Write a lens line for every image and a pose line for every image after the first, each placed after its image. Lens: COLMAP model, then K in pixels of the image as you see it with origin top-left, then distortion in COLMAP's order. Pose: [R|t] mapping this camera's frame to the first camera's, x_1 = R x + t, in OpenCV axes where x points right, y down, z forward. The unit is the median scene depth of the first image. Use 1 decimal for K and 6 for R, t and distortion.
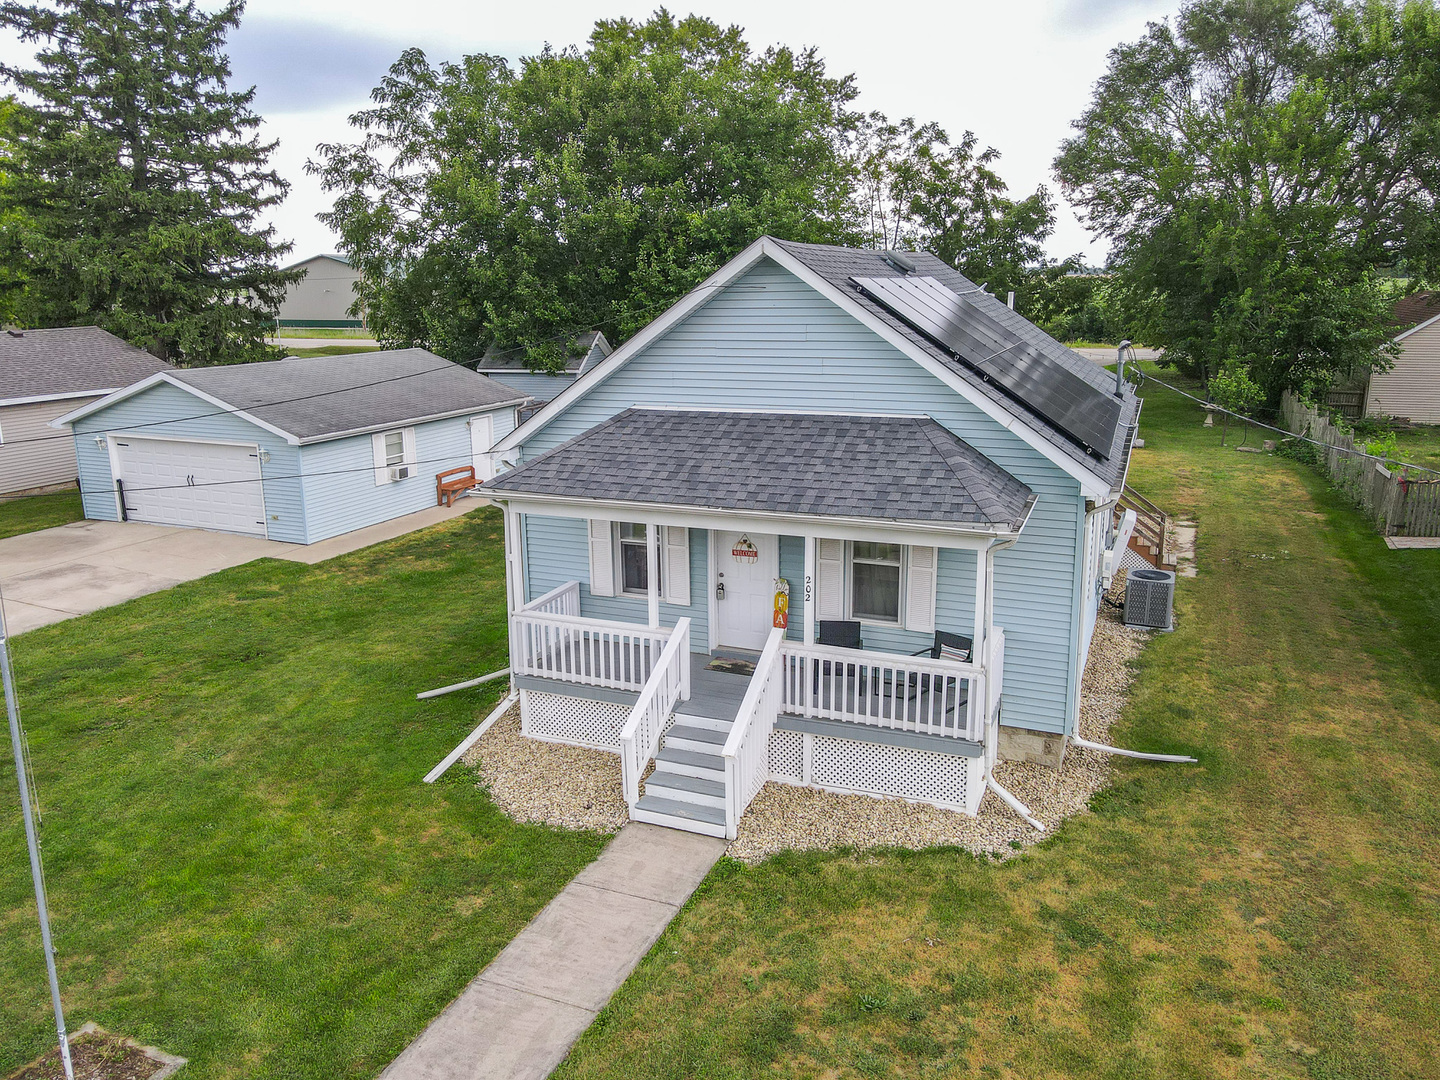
lens RADIAL K [[1060.5, 0, 717.6], [0, 1060.5, 530.9], [0, 0, 1]] dist [0.002639, 0.023037]
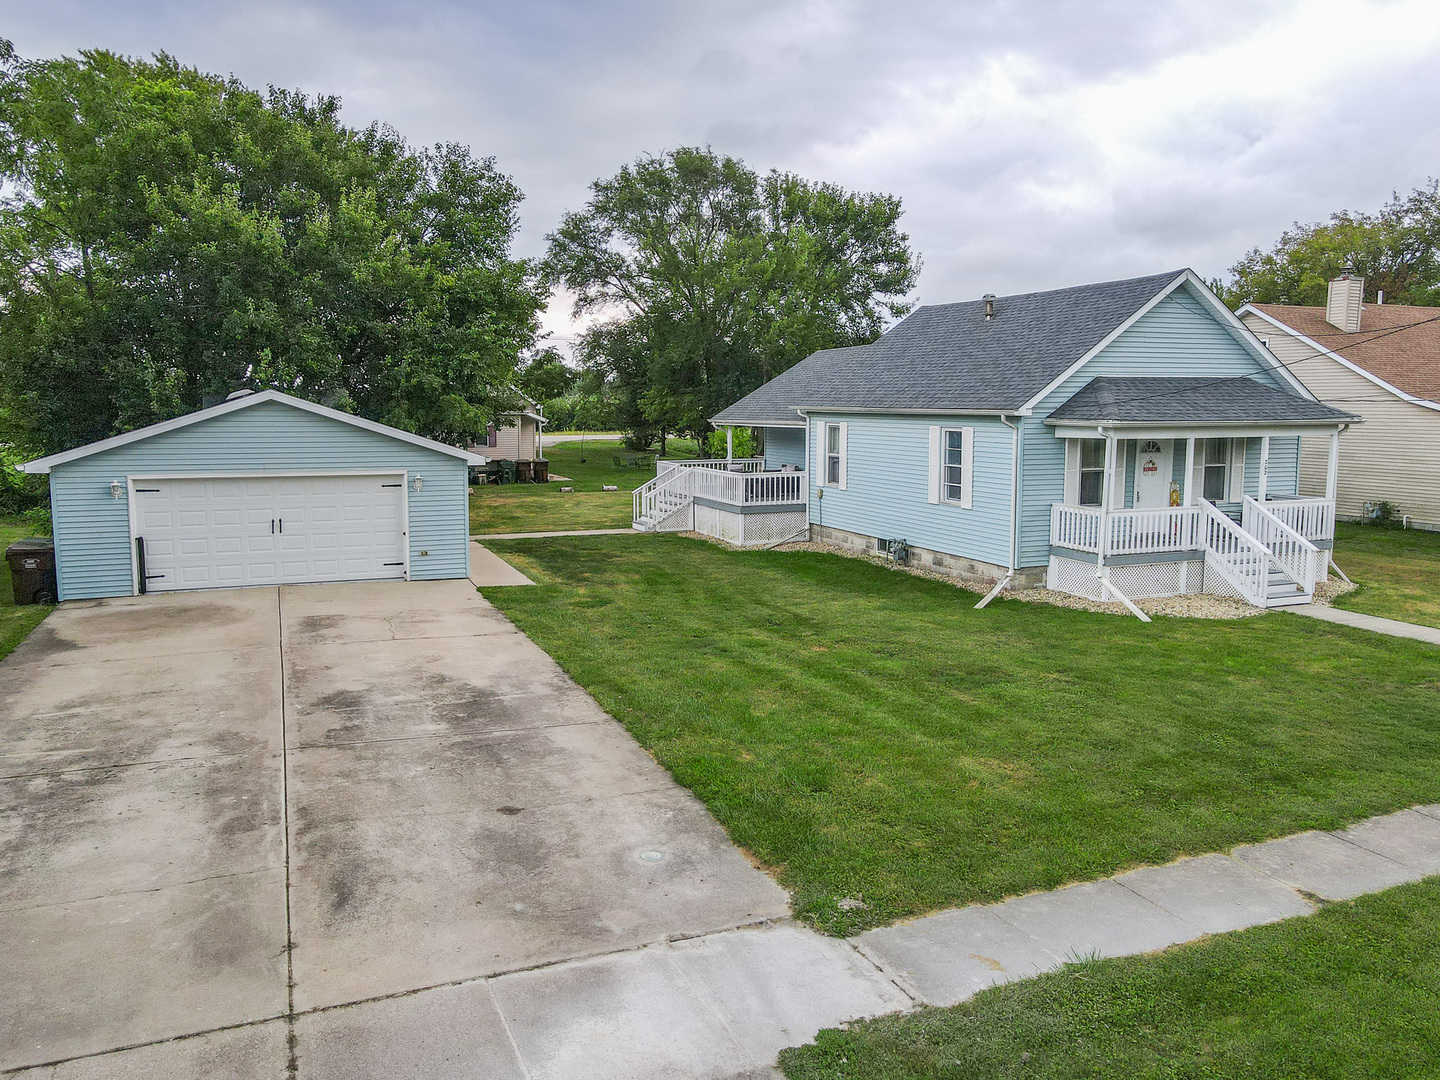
lens RADIAL K [[1060.5, 0, 717.6], [0, 1060.5, 530.9], [0, 0, 1]] dist [0.002639, 0.023037]
pose [[0.698320, -0.074767, 0.711871, -1.698608], [0.154508, 0.986829, -0.047921, 0.096487], [-0.698911, 0.143454, 0.700674, 0.393760]]
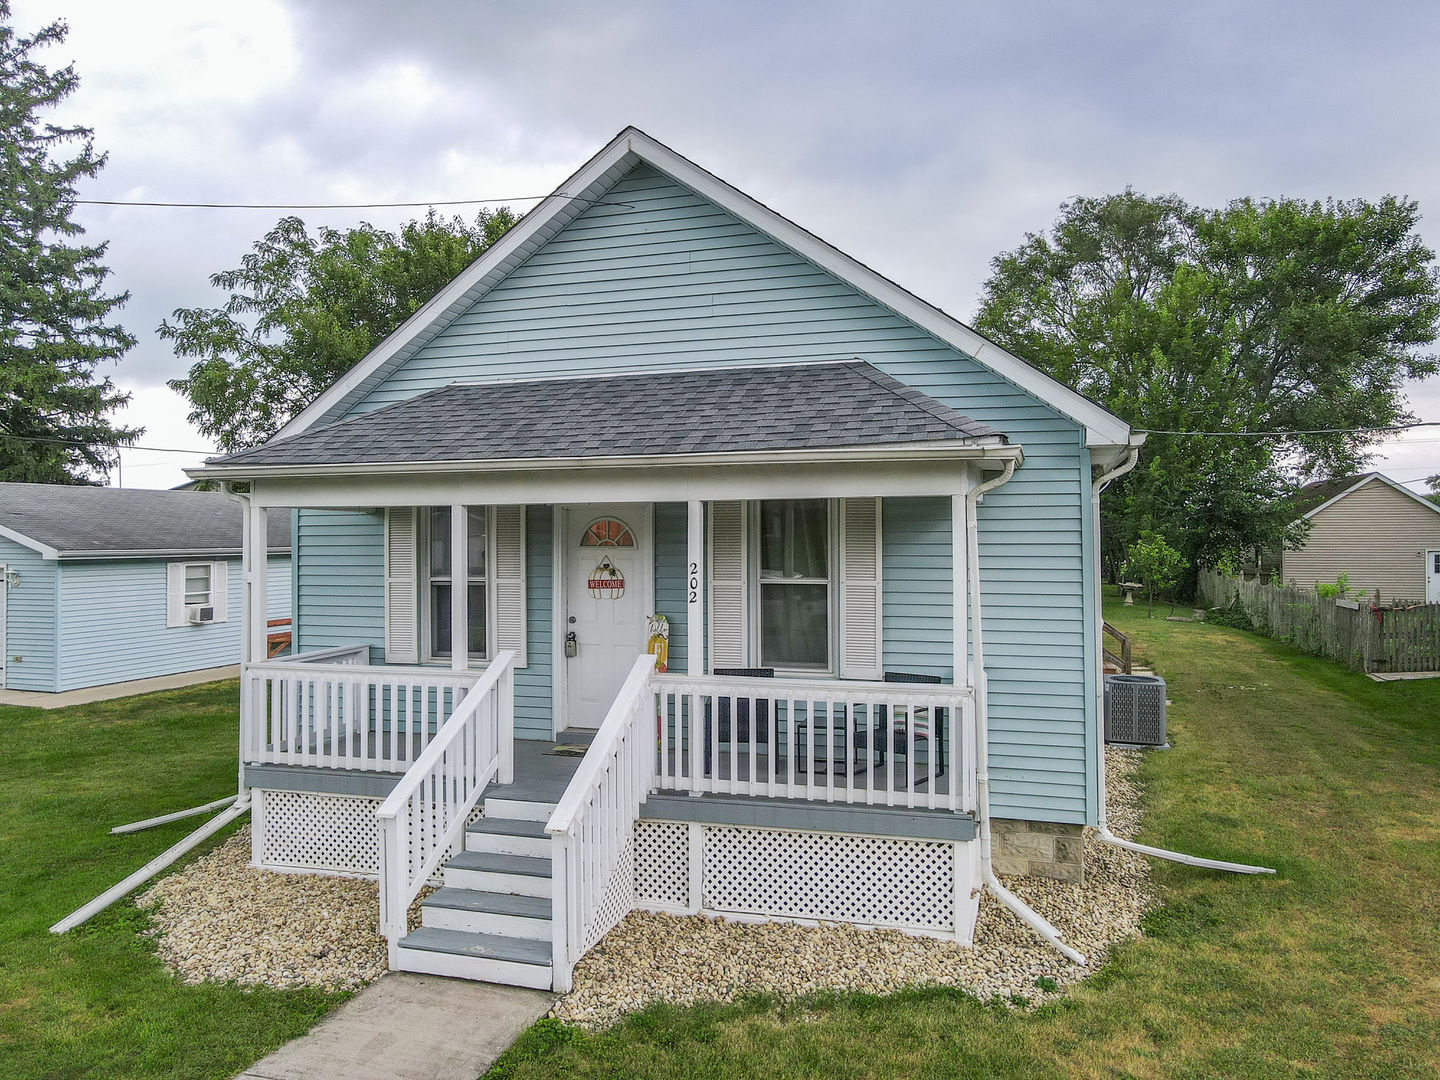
lens RADIAL K [[1060.5, 0, 717.6], [0, 1060.5, 530.9], [0, 0, 1]] dist [0.002639, 0.023037]
pose [[0.995696, 0.008002, 0.092335, 0.037458], [0.013738, 0.972518, -0.232423, 0.164419], [-0.091657, 0.232691, 0.968222, 0.342725]]
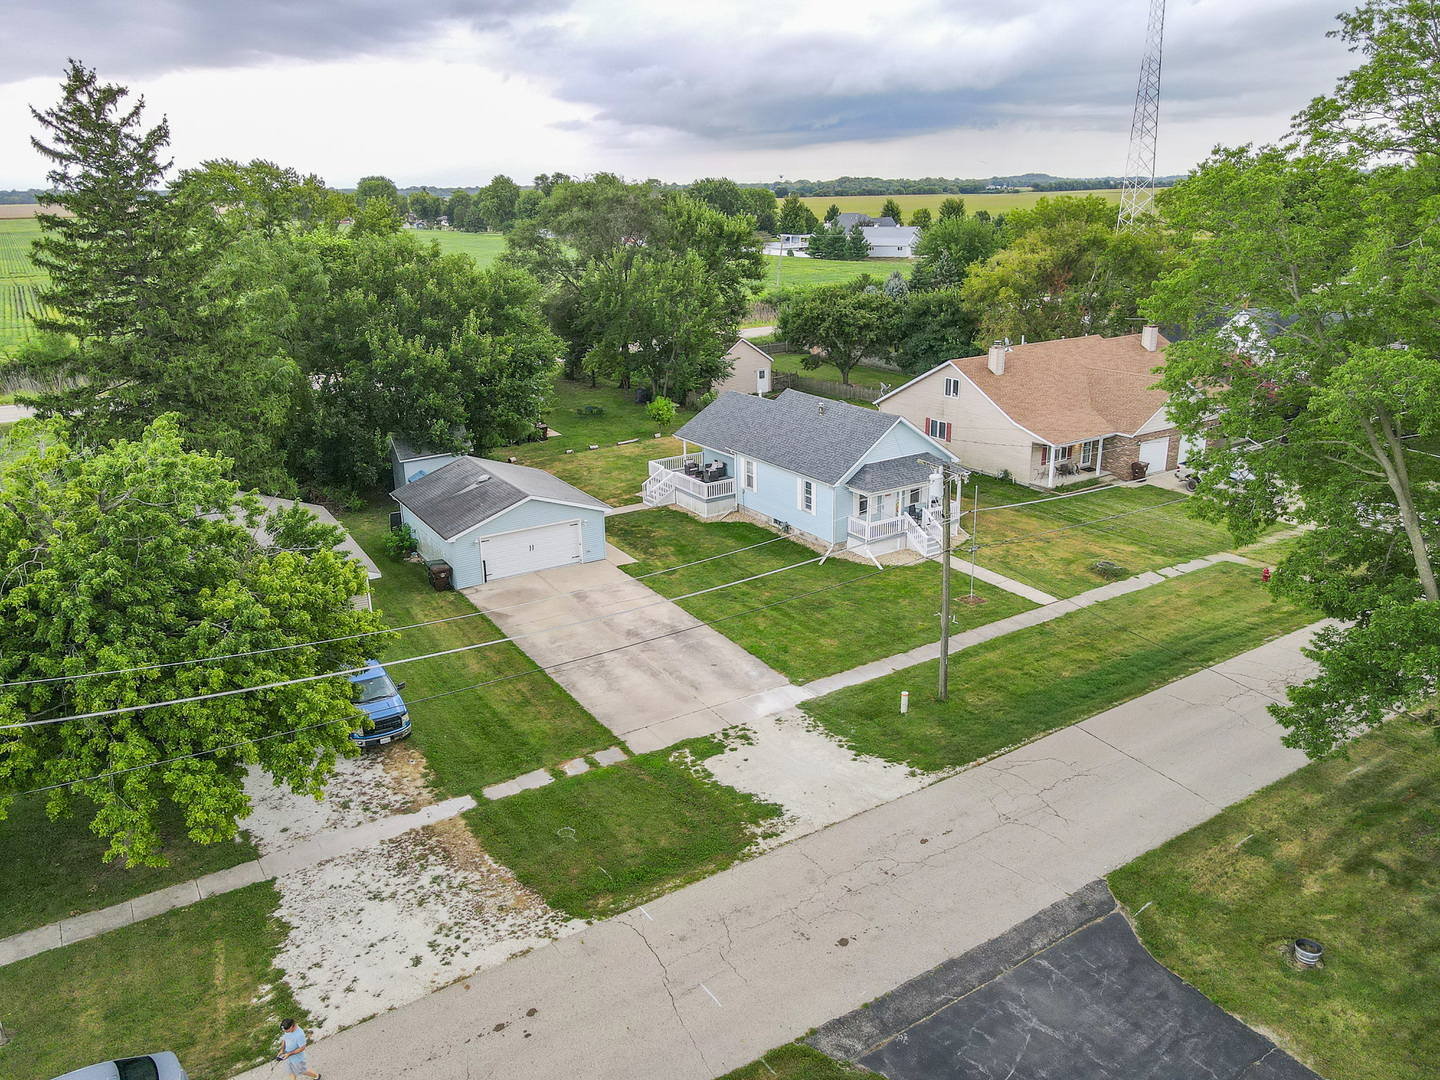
lens RADIAL K [[1030.1, 0, 705.2], [0, 1030.1, 538.1], [0, 0, 1]] dist [0.000038, 0.002757]
pose [[0.581212, -0.262148, 0.770371, -3.532689], [0.199078, 0.963729, 0.177750, -0.671262], [-0.789025, 0.050054, 0.612318, -0.795944]]
